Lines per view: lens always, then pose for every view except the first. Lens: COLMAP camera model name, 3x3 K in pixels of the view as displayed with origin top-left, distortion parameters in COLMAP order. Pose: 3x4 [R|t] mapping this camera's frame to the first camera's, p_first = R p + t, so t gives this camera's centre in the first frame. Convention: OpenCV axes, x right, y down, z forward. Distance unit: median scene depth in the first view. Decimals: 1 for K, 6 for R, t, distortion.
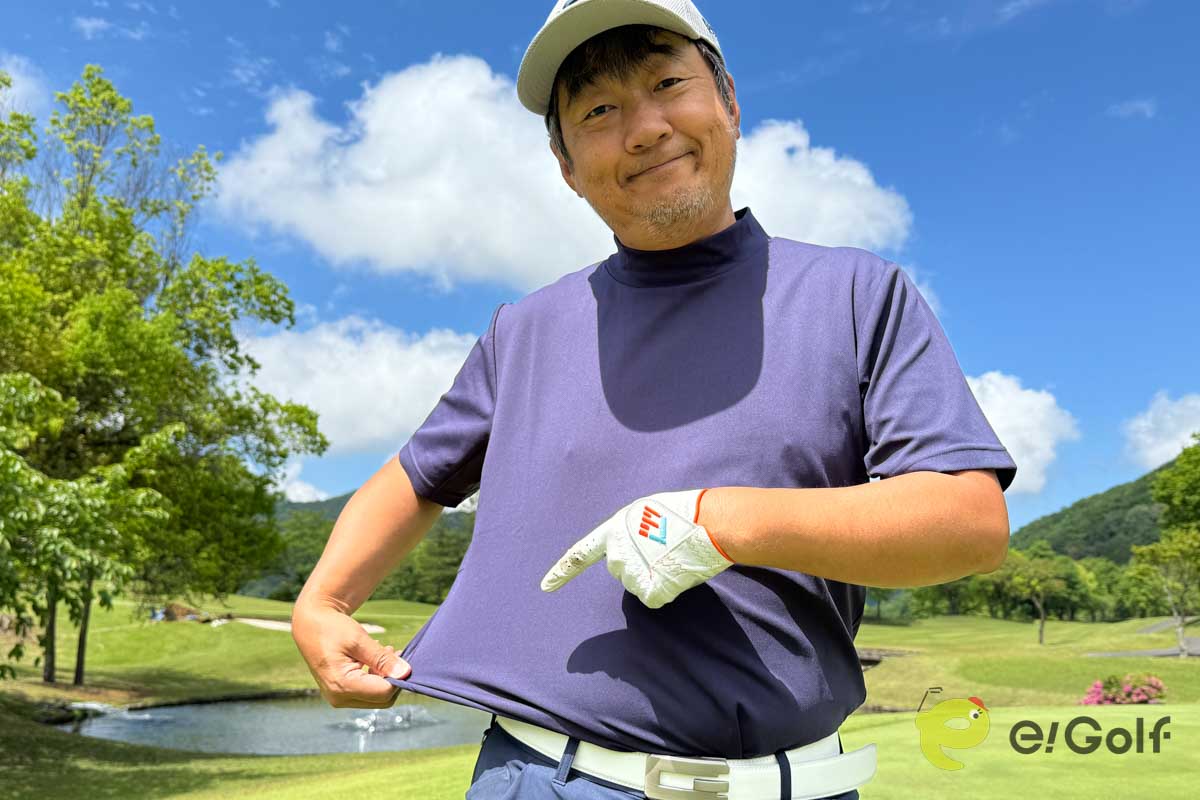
lens RADIAL K [[1134.9, 0, 571.7], [0, 1134.9, 403.8], [0, 0, 1]] dist [0.110032, -0.216730]
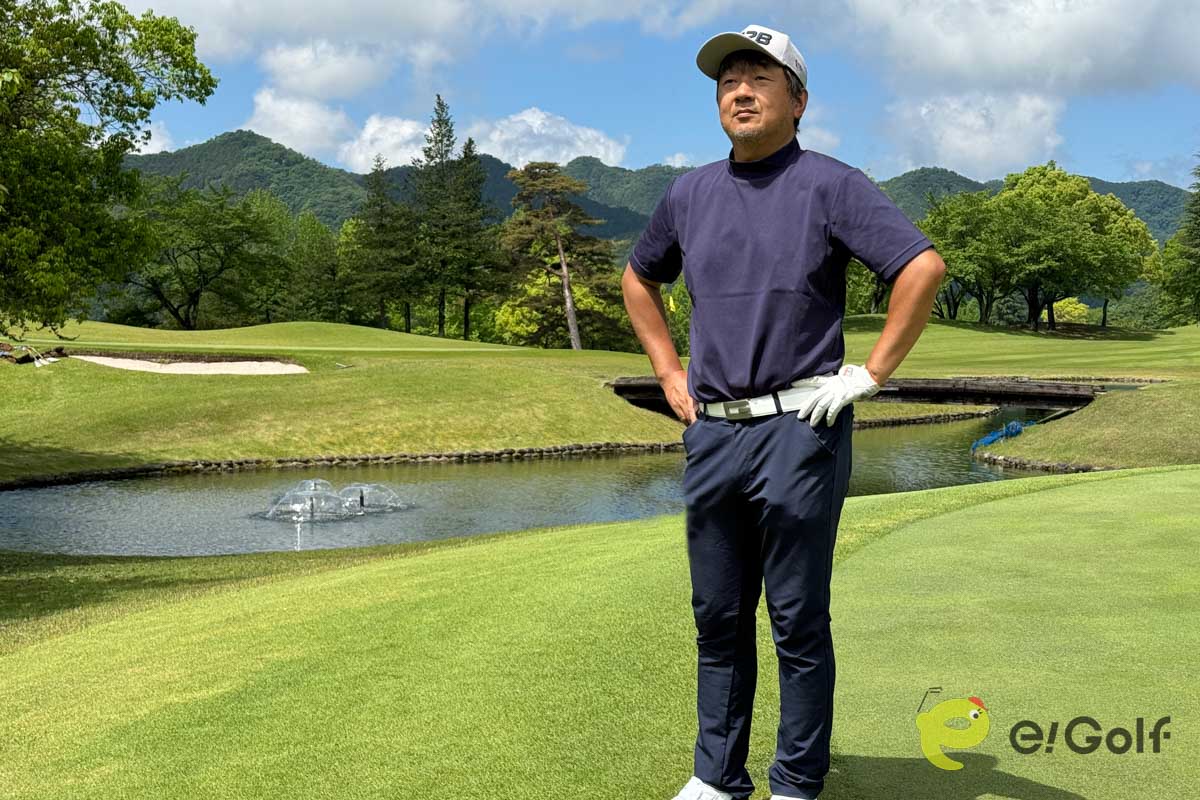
lens RADIAL K [[2083.8, 0, 603.0], [0, 2083.8, 446.8], [0, 0, 1]] dist [0.058232, 0.134531]
pose [[0.999719, -0.021570, 0.009788, -0.016170], [0.018603, 0.970776, 0.239267, -0.041633], [-0.014663, -0.239017, 0.970905, -0.164339]]
